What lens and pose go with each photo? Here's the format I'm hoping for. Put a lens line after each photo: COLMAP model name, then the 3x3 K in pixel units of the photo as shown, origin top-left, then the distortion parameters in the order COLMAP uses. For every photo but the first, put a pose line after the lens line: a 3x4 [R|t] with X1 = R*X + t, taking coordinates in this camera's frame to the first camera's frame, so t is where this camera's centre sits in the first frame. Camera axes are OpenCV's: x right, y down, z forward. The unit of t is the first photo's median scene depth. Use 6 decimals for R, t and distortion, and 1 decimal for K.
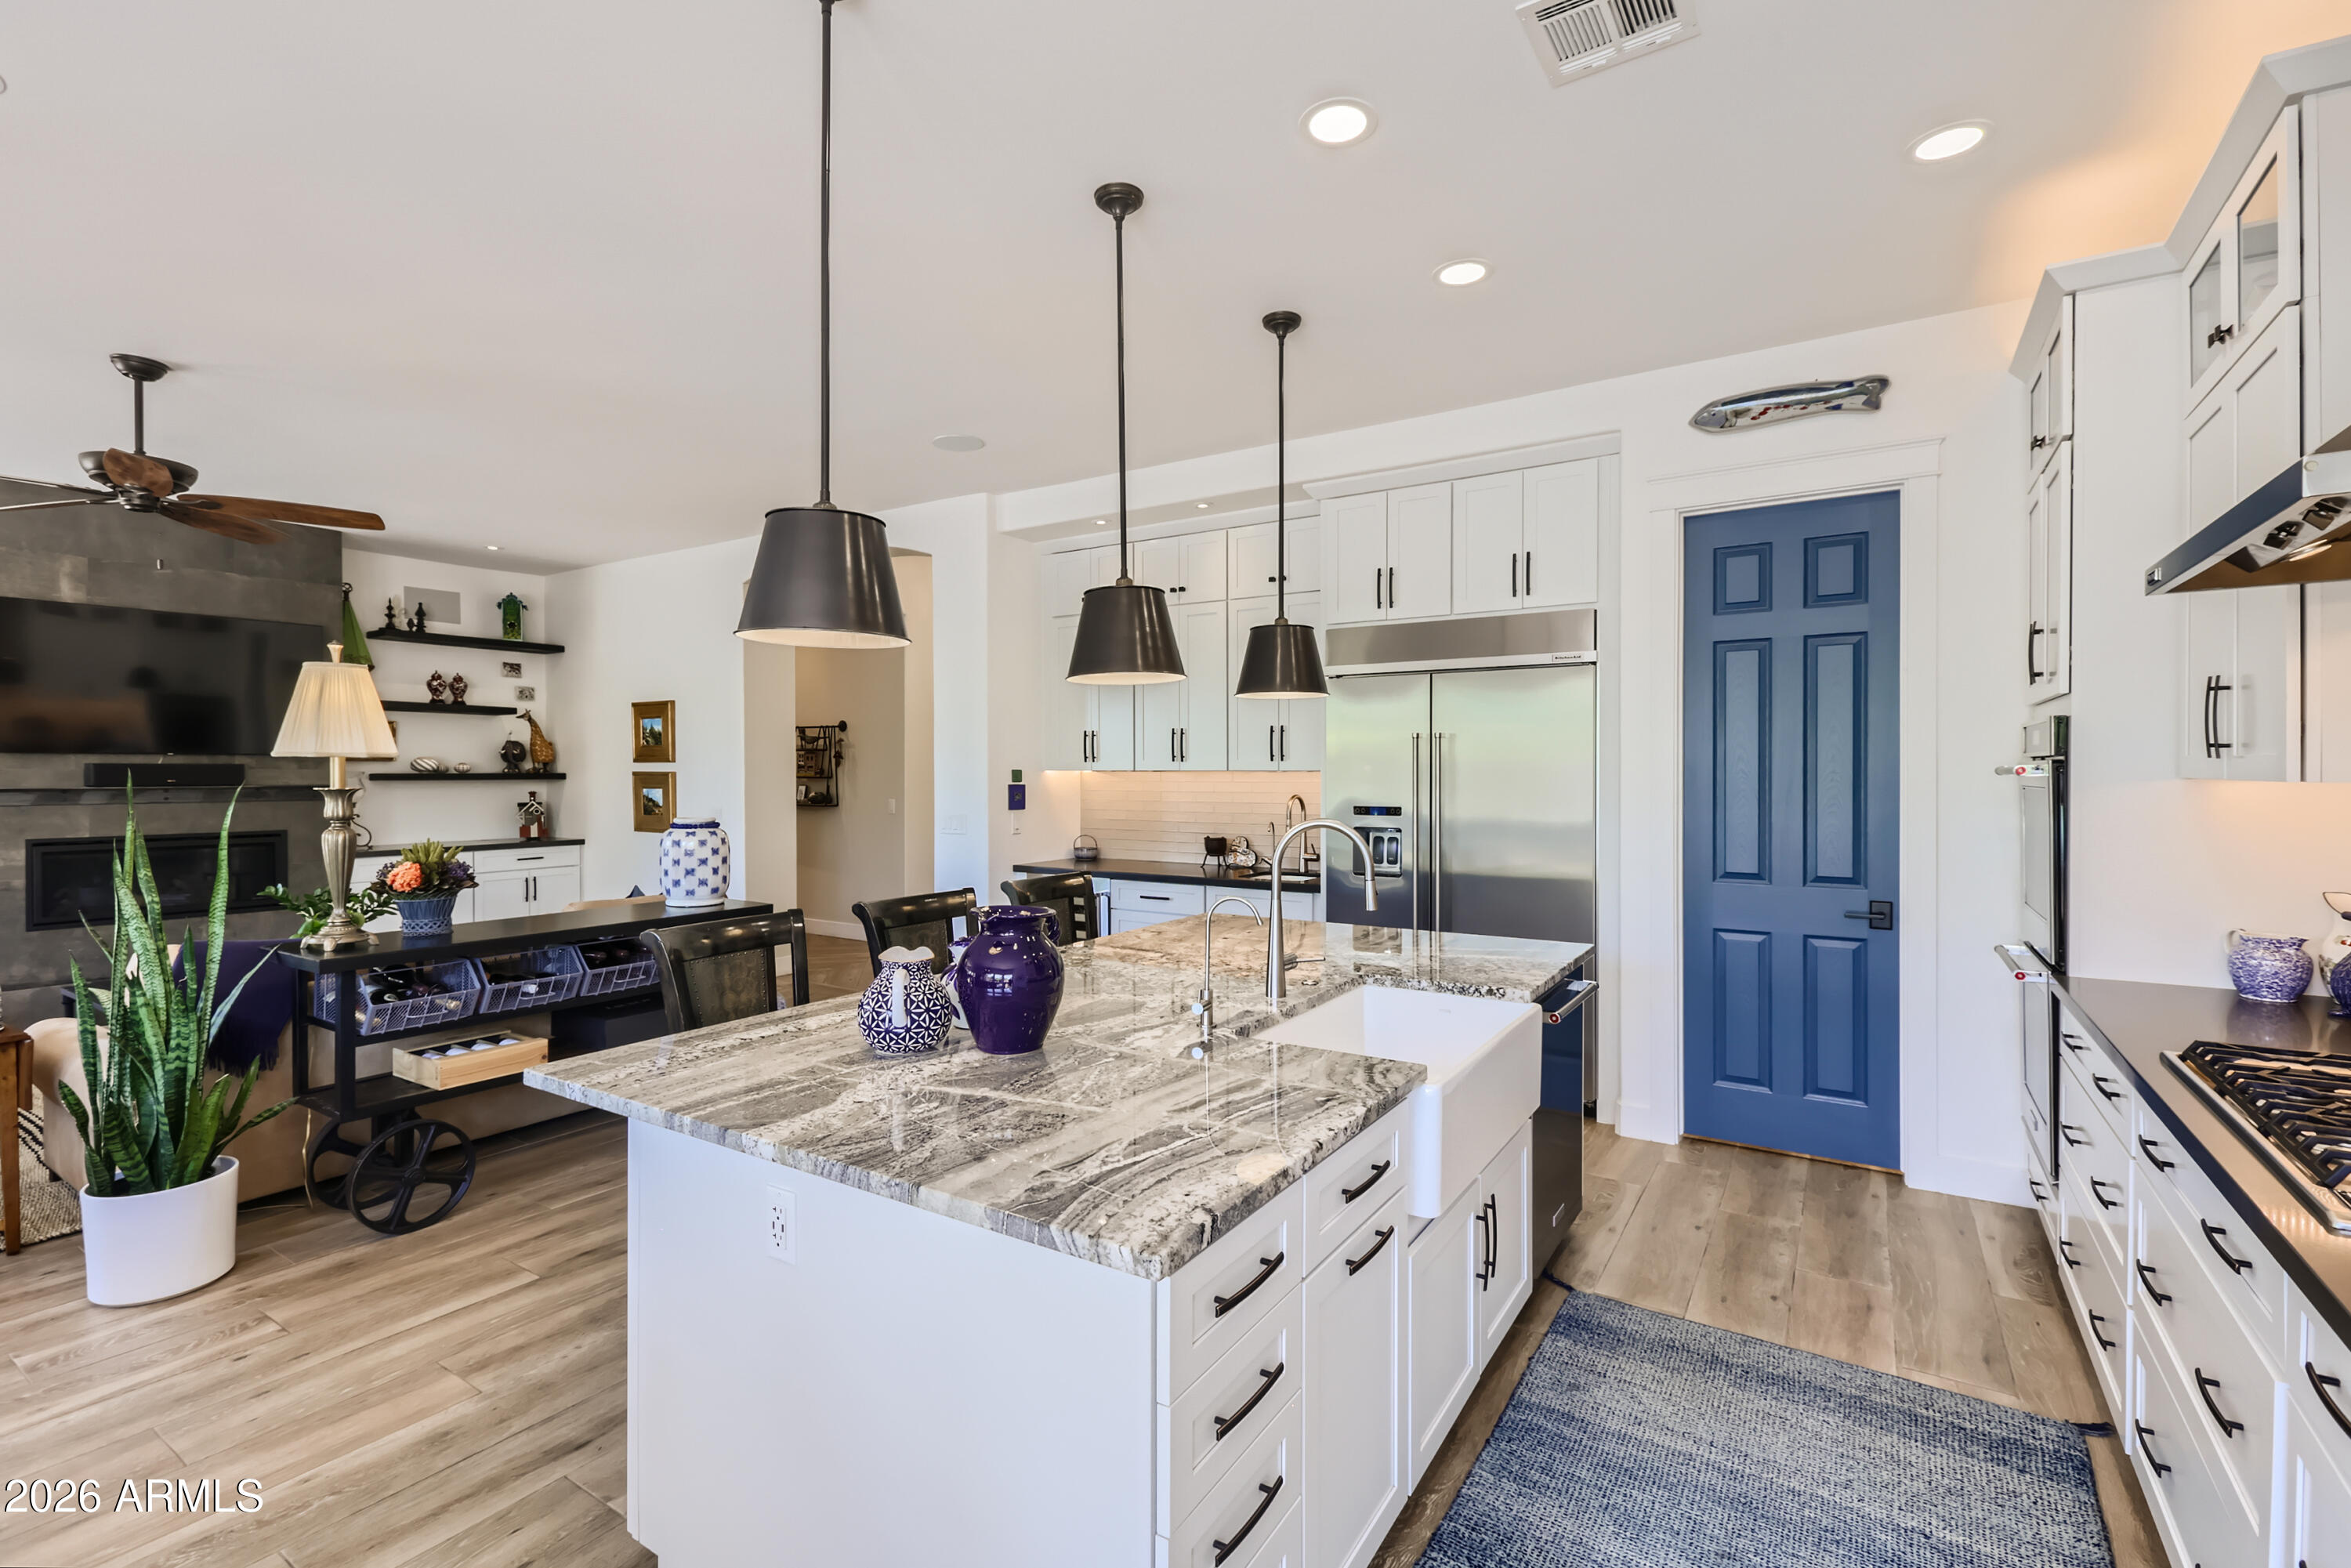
lens RADIAL K [[1046.6, 0, 1177.4], [0, 1046.6, 777.4], [0, 0, 1]] dist [0.008275, -0.003344]
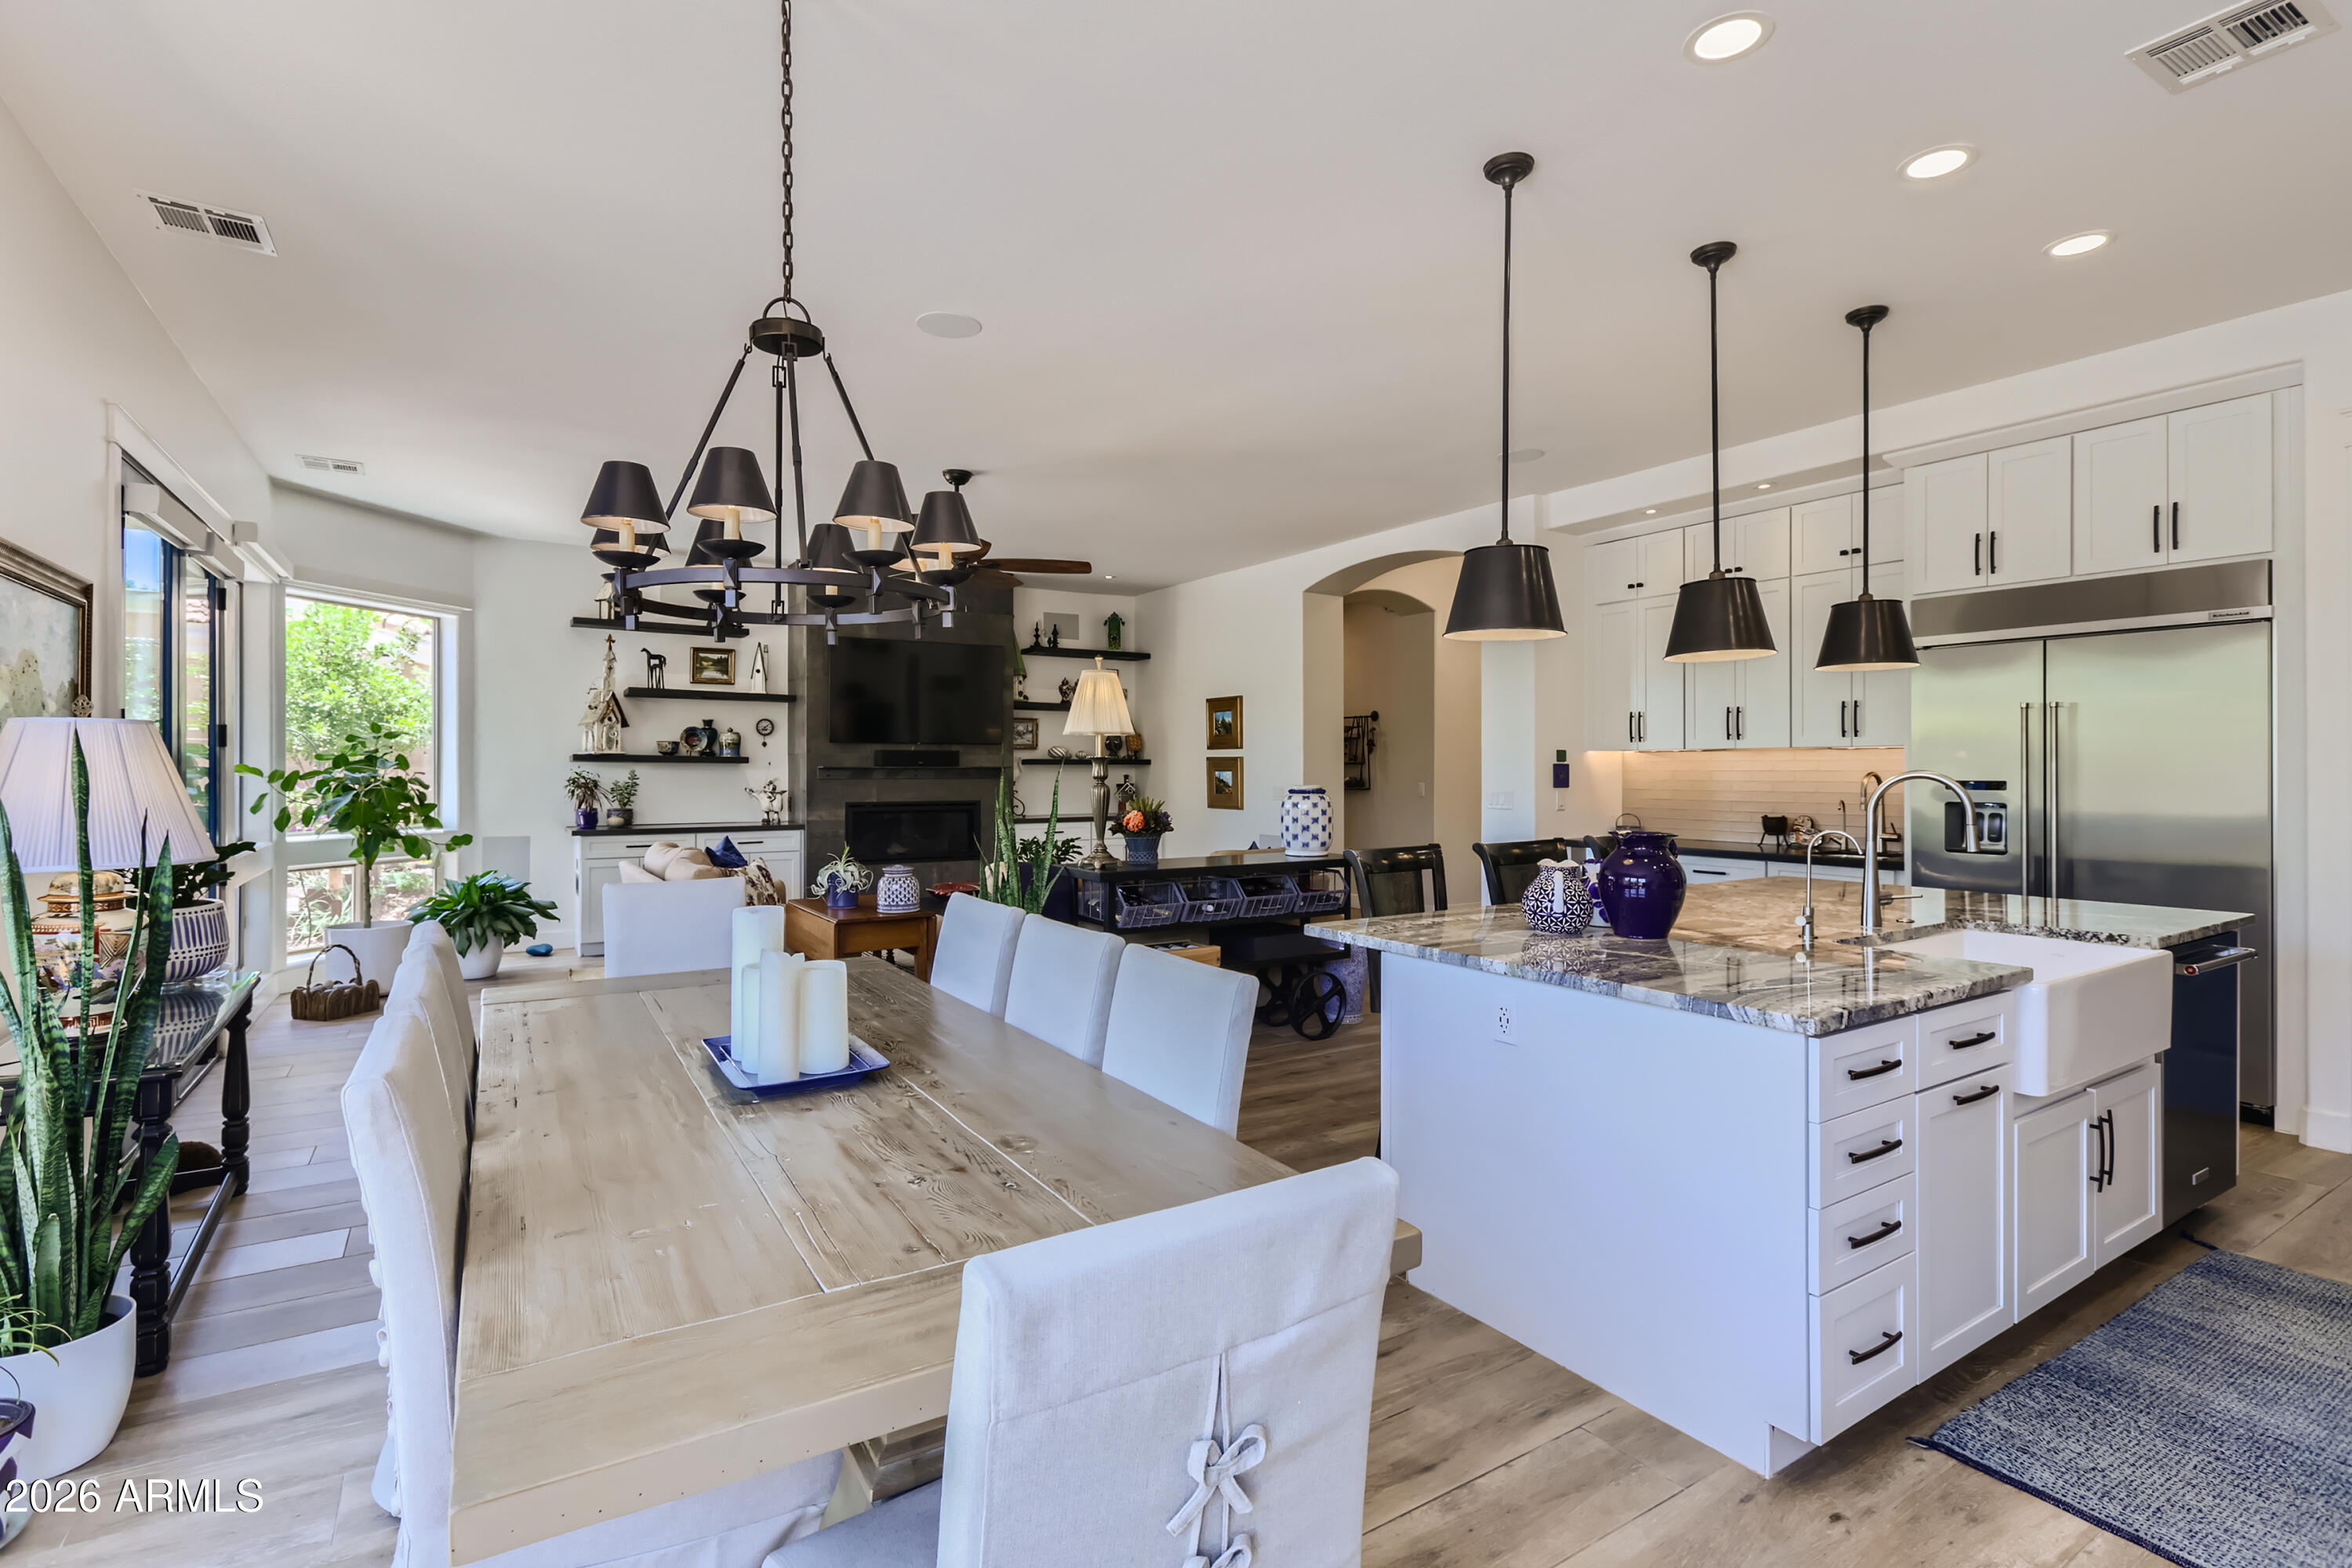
lens RADIAL K [[1102.0, 0, 1174.5], [0, 1102.0, 768.0], [0, 0, 1]] dist [0.014261, -0.007538]
pose [[0.907270, -0.000573, -0.420549, -0.058452], [-0.002687, 0.999971, -0.007159, 0.030535], [0.420541, 0.007625, 0.907242, -0.278812]]
